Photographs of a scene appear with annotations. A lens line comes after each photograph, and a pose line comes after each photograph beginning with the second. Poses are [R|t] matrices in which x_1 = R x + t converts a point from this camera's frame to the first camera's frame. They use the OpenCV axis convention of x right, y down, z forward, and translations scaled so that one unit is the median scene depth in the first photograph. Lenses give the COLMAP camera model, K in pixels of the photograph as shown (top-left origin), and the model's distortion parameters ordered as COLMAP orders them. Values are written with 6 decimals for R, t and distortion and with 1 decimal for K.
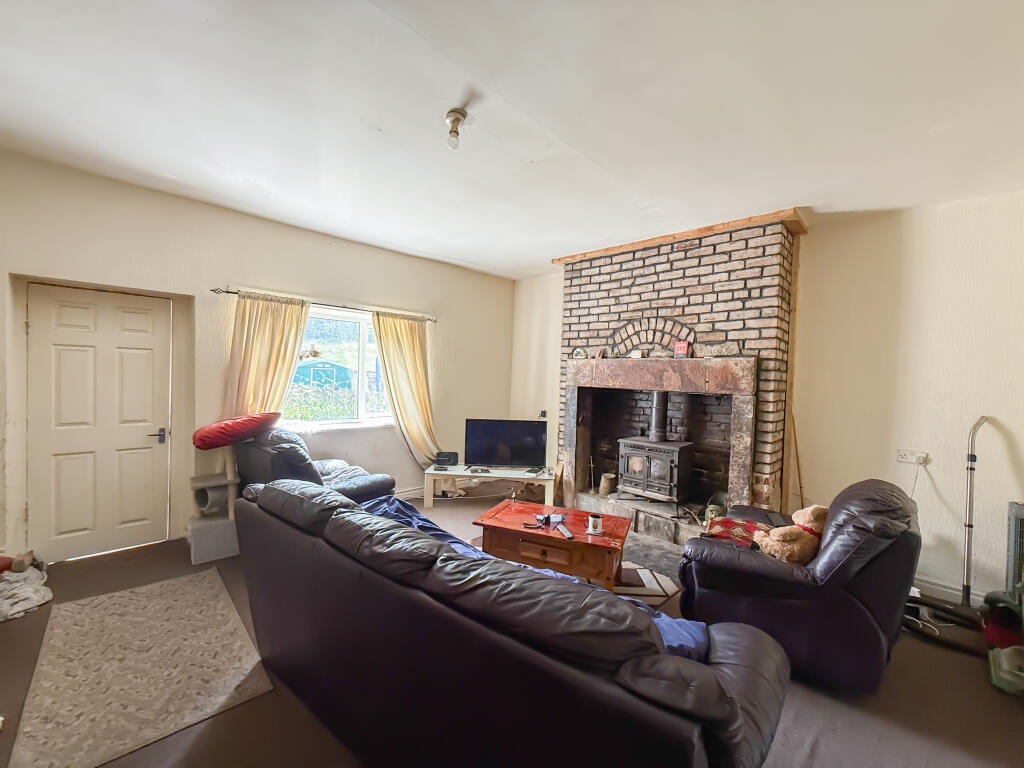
lens RADIAL K [[412.4, 0, 514.8], [0, 412.4, 384.5], [0, 0, 1]] dist [-0.001135, -0.000321]
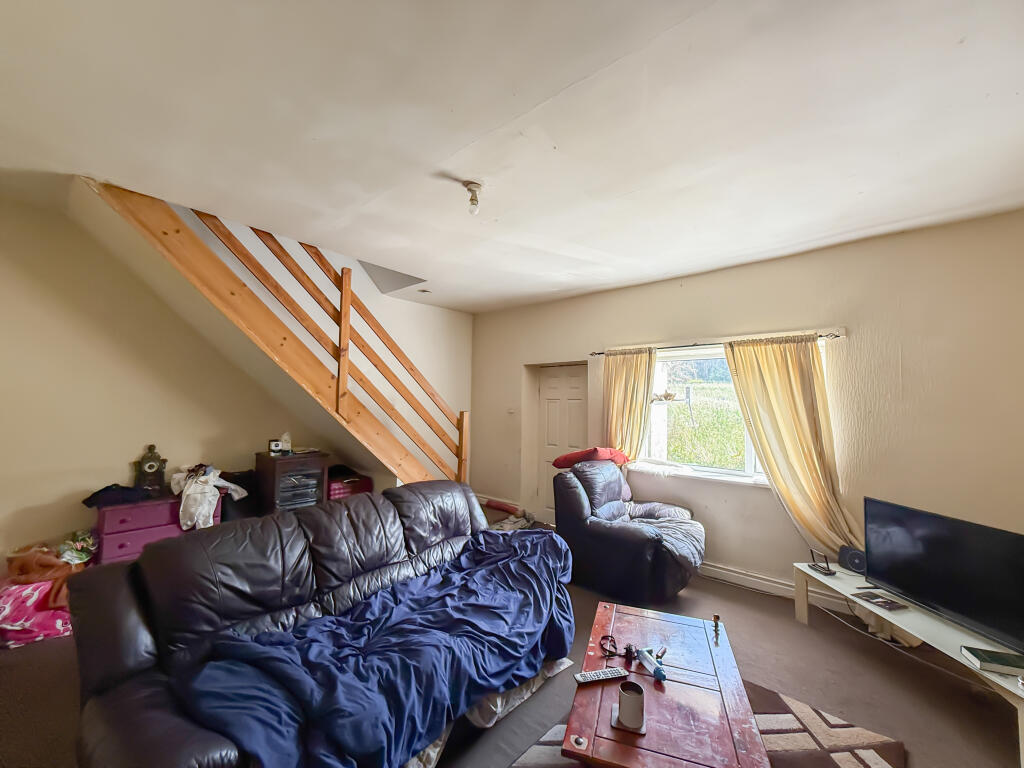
lens RADIAL K [[412.4, 0, 514.8], [0, 412.4, 384.5], [0, 0, 1]] dist [-0.001135, -0.000321]
pose [[0.056727, -0.080639, -0.995128, 0.468439], [-0.041610, 0.995676, -0.083055, -0.003717], [0.997522, 0.046119, 0.053126, 0.523643]]
